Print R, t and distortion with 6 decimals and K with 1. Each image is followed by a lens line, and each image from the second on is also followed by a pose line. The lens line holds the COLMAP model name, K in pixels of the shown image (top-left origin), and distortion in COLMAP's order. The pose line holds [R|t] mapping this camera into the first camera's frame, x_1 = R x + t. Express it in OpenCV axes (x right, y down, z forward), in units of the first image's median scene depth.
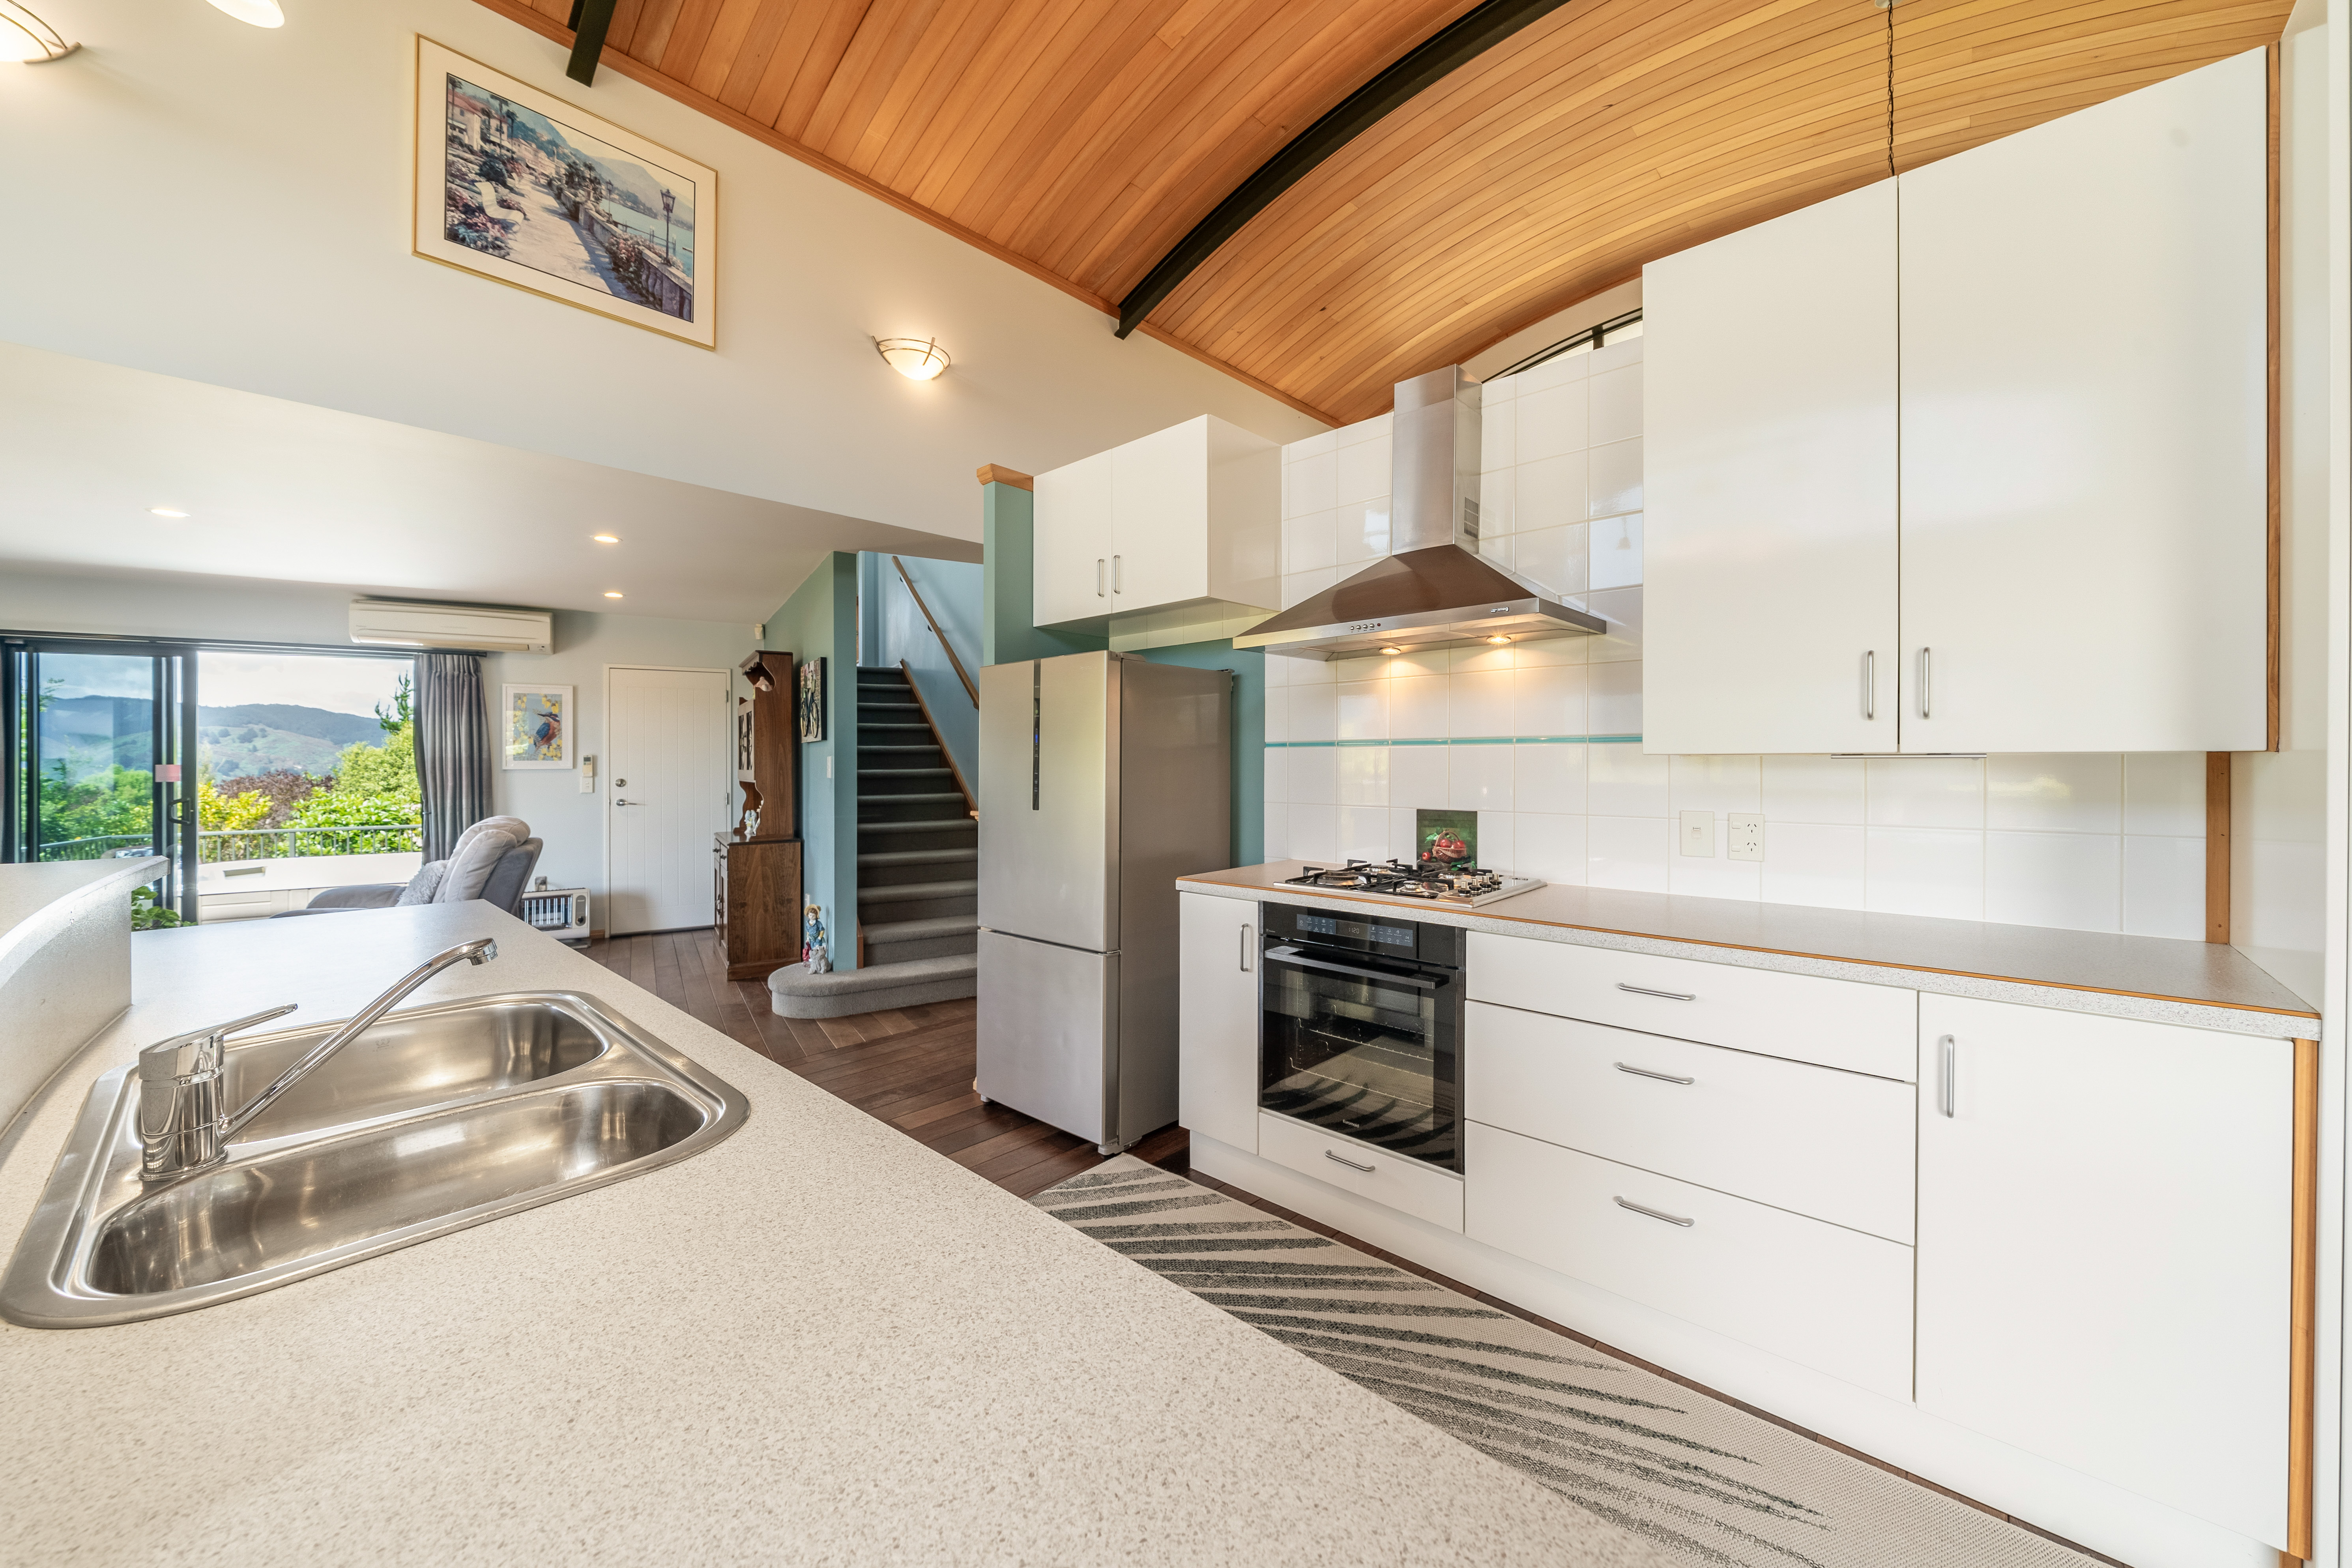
lens RADIAL K [[874.0, 0, 1163.2], [0, 874.0, 768.4], [0, 0, 1]] dist [-0.003298, 0.000002]
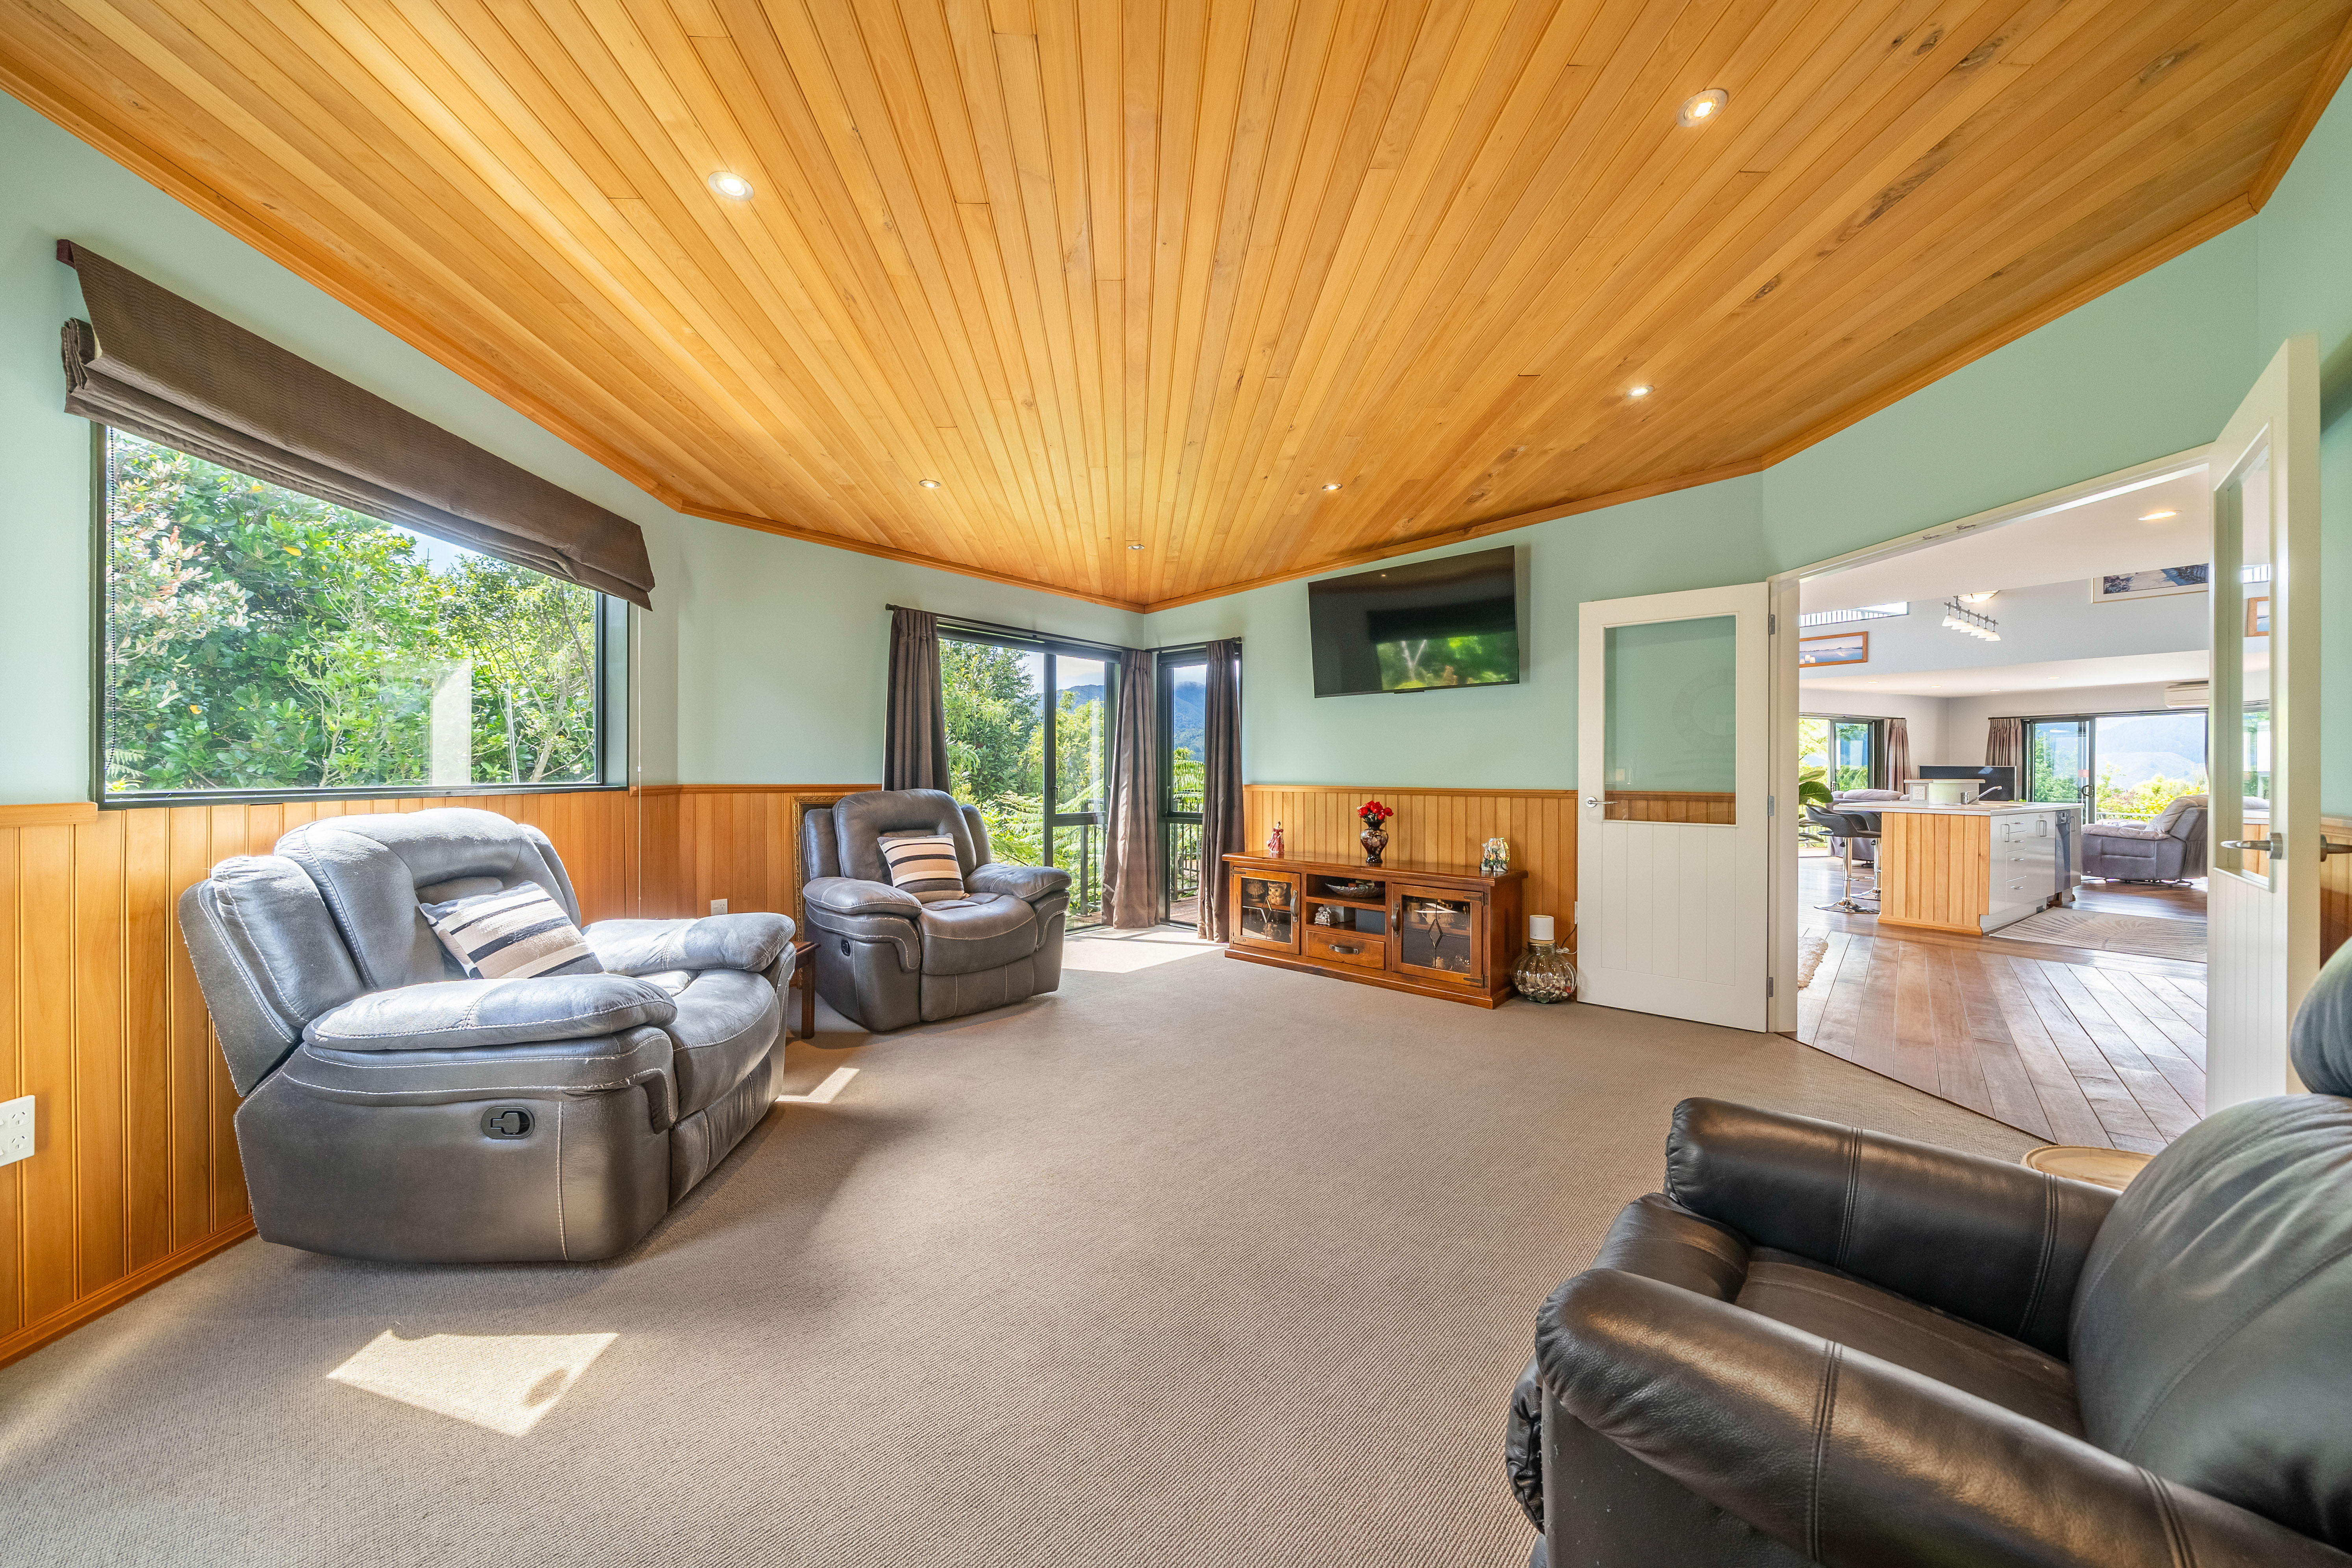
lens RADIAL K [[826.1, 0, 1177.5], [0, 826.1, 765.1], [0, 0, 1]] dist [-0.010478, -0.000043]
pose [[-0.222850, -0.003050, -0.974848, 2.285647], [-0.013866, 0.999904, 0.000042, 0.023642], [0.974754, 0.013526, -0.222871, -1.289210]]
